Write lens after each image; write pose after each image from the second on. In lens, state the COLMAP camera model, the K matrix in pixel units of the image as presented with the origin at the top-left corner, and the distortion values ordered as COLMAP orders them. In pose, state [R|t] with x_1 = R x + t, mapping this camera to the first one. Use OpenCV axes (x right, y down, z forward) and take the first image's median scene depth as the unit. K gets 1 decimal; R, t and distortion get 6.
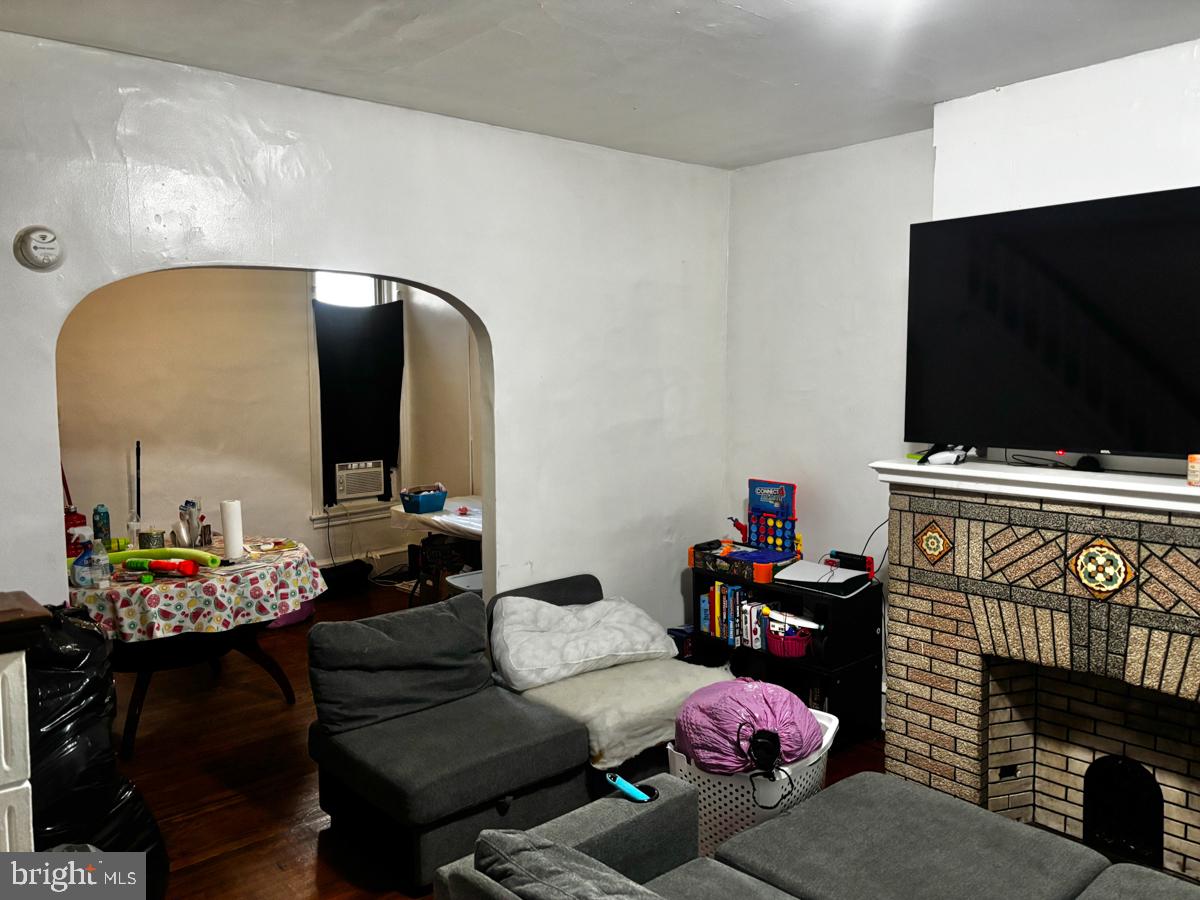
lens RADIAL K [[925.3, 0, 605.9], [0, 925.3, 430.5], [0, 0, 1]] dist [0.031949, -0.002270]
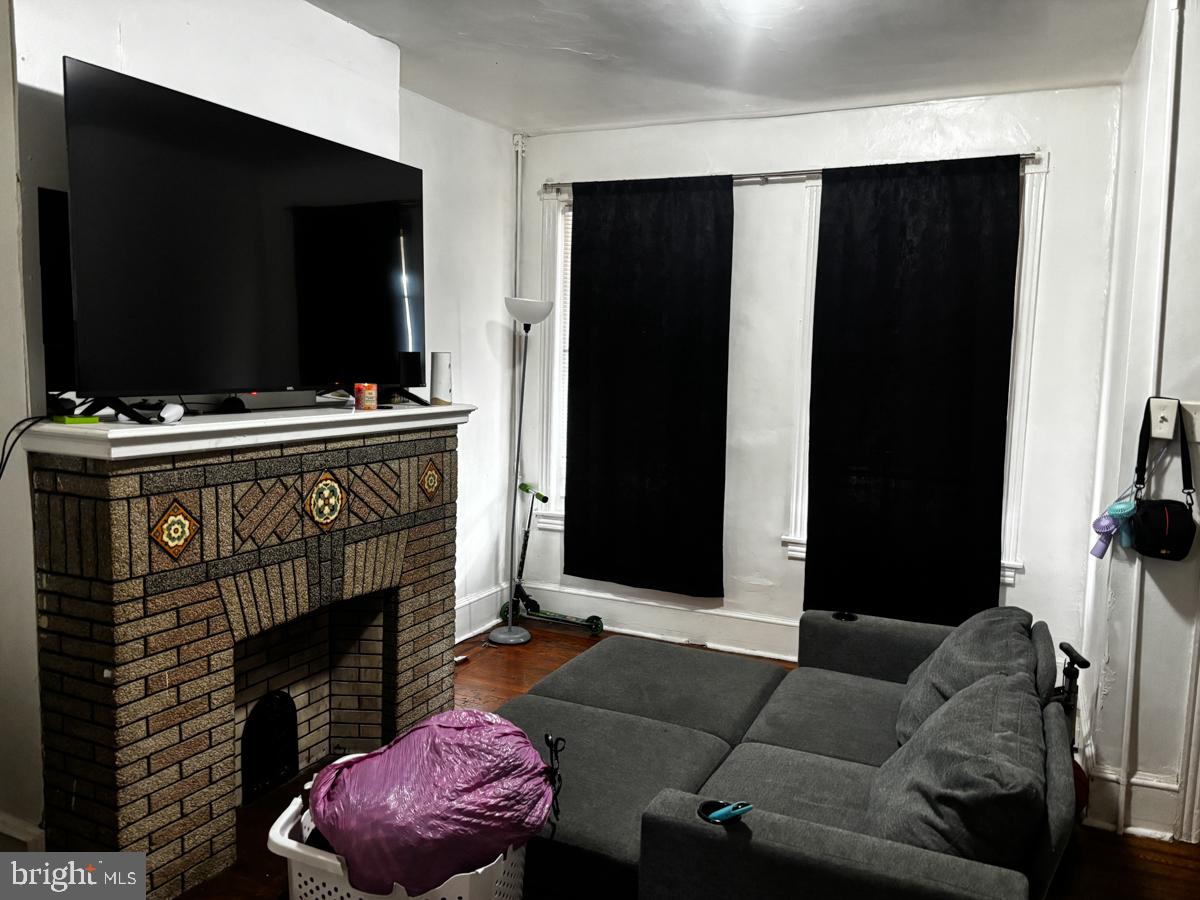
lens RADIAL K [[925.3, 0, 595.4], [0, 925.3, 448.6], [0, 0, 1]] dist [0.031949, -0.002270]
pose [[-0.392668, -0.098188, 0.914424, -0.477219], [0.040277, 0.991495, 0.123759, -0.021625], [-0.918798, 0.085426, -0.385373, 1.049968]]
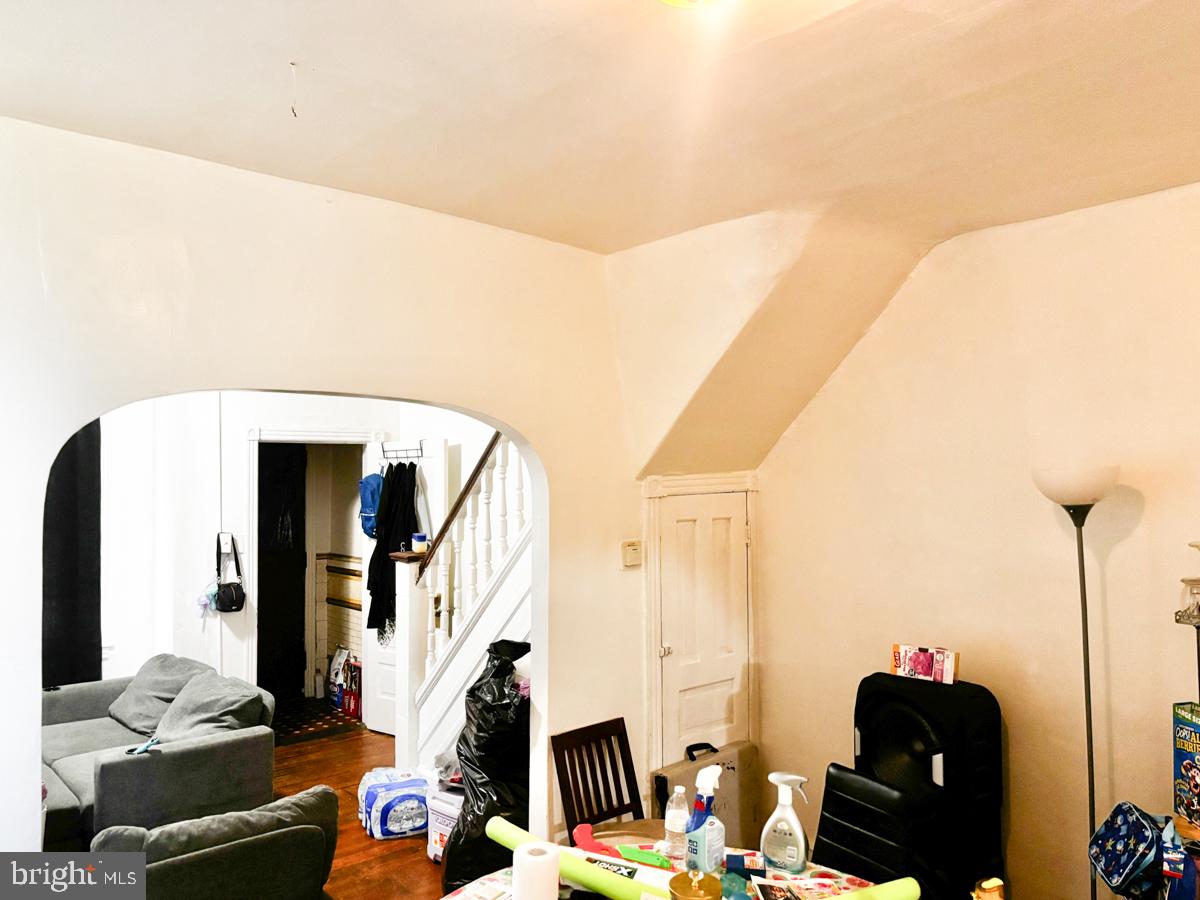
lens RADIAL K [[925.3, 0, 600.9], [0, 925.3, 449.9], [0, 0, 1]] dist [0.031949, -0.002270]
pose [[-0.999751, 0.012282, 0.018637, -0.544167], [0.013013, 0.999131, 0.039596, -0.079115], [-0.018134, 0.039829, -0.999042, 1.438082]]
